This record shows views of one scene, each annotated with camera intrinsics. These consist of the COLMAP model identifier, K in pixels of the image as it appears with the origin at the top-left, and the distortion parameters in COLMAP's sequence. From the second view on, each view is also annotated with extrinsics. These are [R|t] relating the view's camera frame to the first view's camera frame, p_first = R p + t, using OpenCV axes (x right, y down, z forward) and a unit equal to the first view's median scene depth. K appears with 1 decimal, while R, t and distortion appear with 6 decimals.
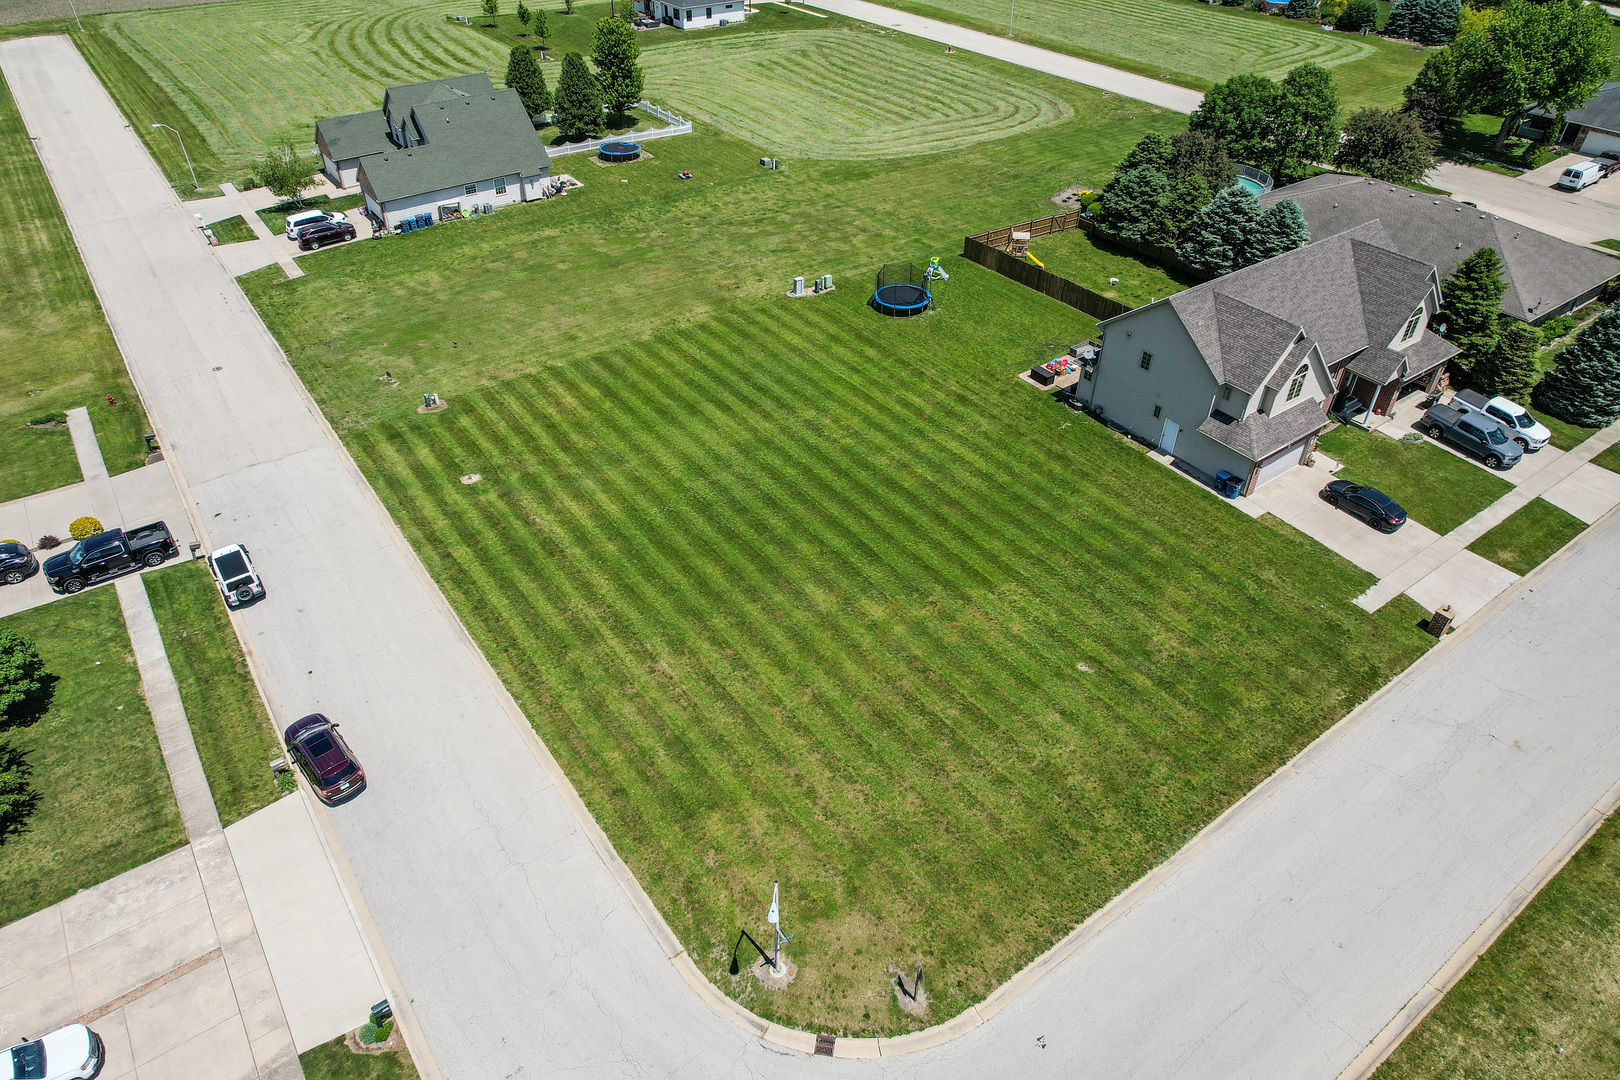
lens RADIAL K [[1035.4, 0, 799.6], [0, 1035.4, 542.8], [0, 0, 1]] dist [-0.066957, 0.055588]
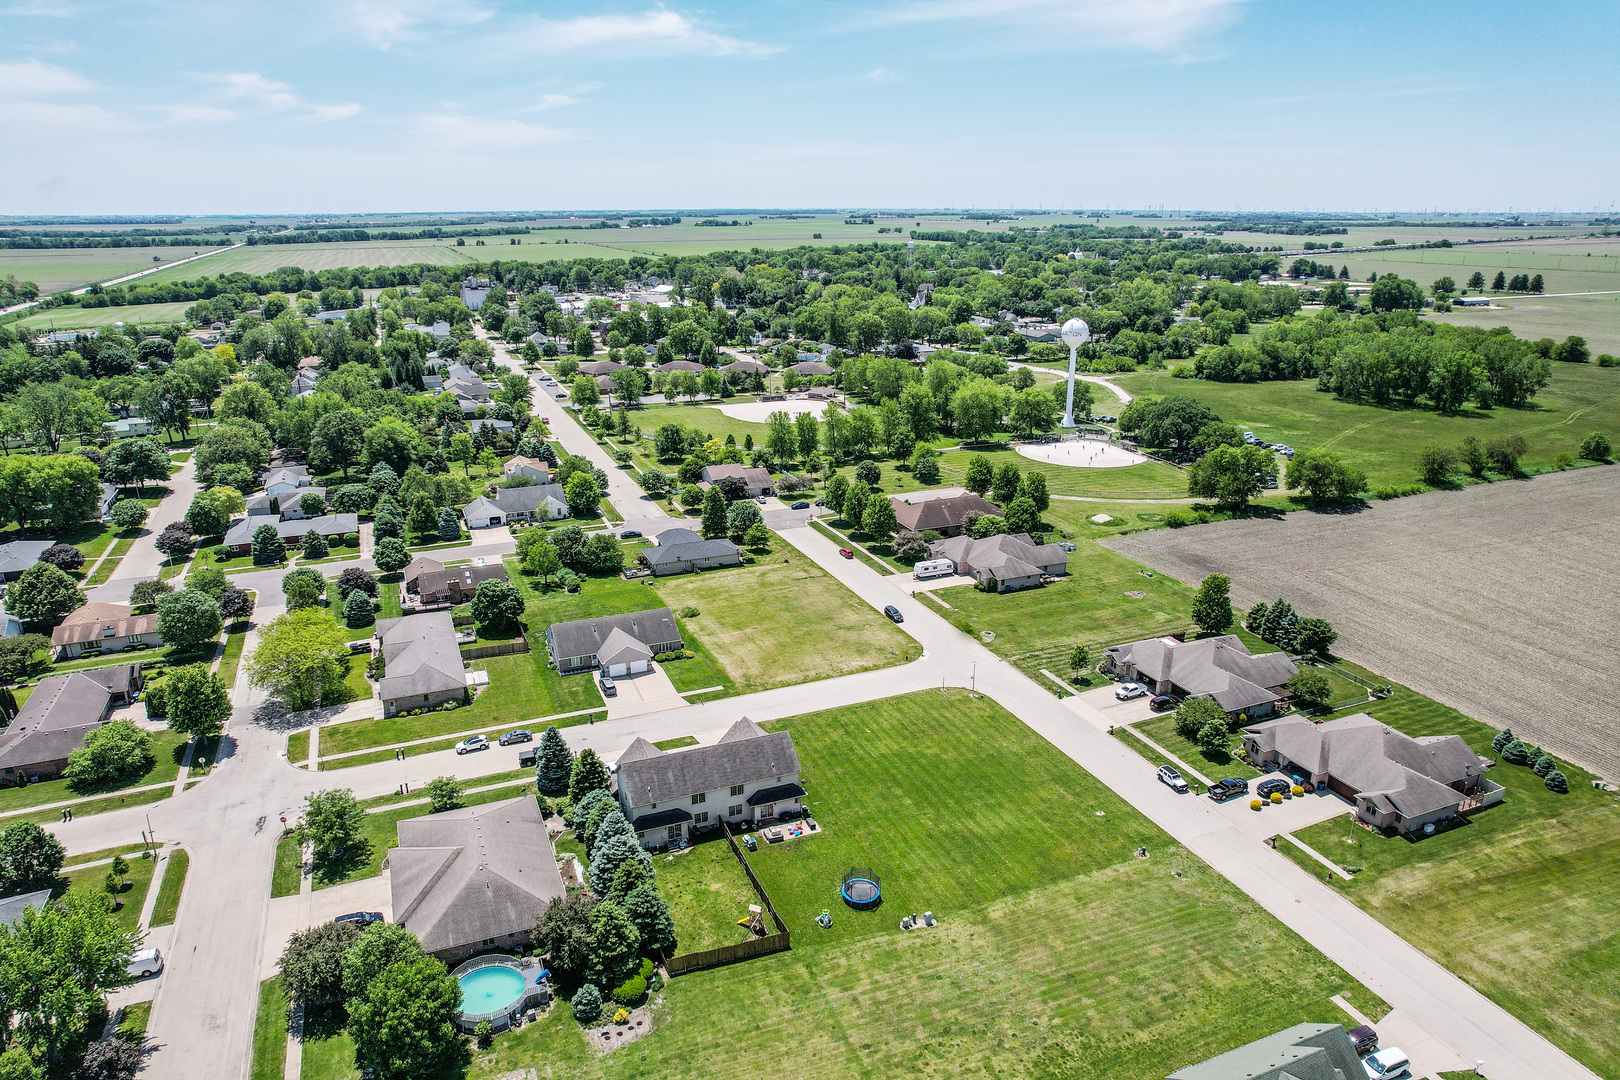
lens RADIAL K [[1035.4, 0, 799.6], [0, 1035.4, 542.8], [0, 0, 1]] dist [-0.066957, 0.055588]
pose [[-0.973618, -0.073526, 0.216012, -0.098749], [0.139600, 0.556898, 0.818765, -1.762665], [-0.180498, 0.827320, -0.531942, 1.405447]]
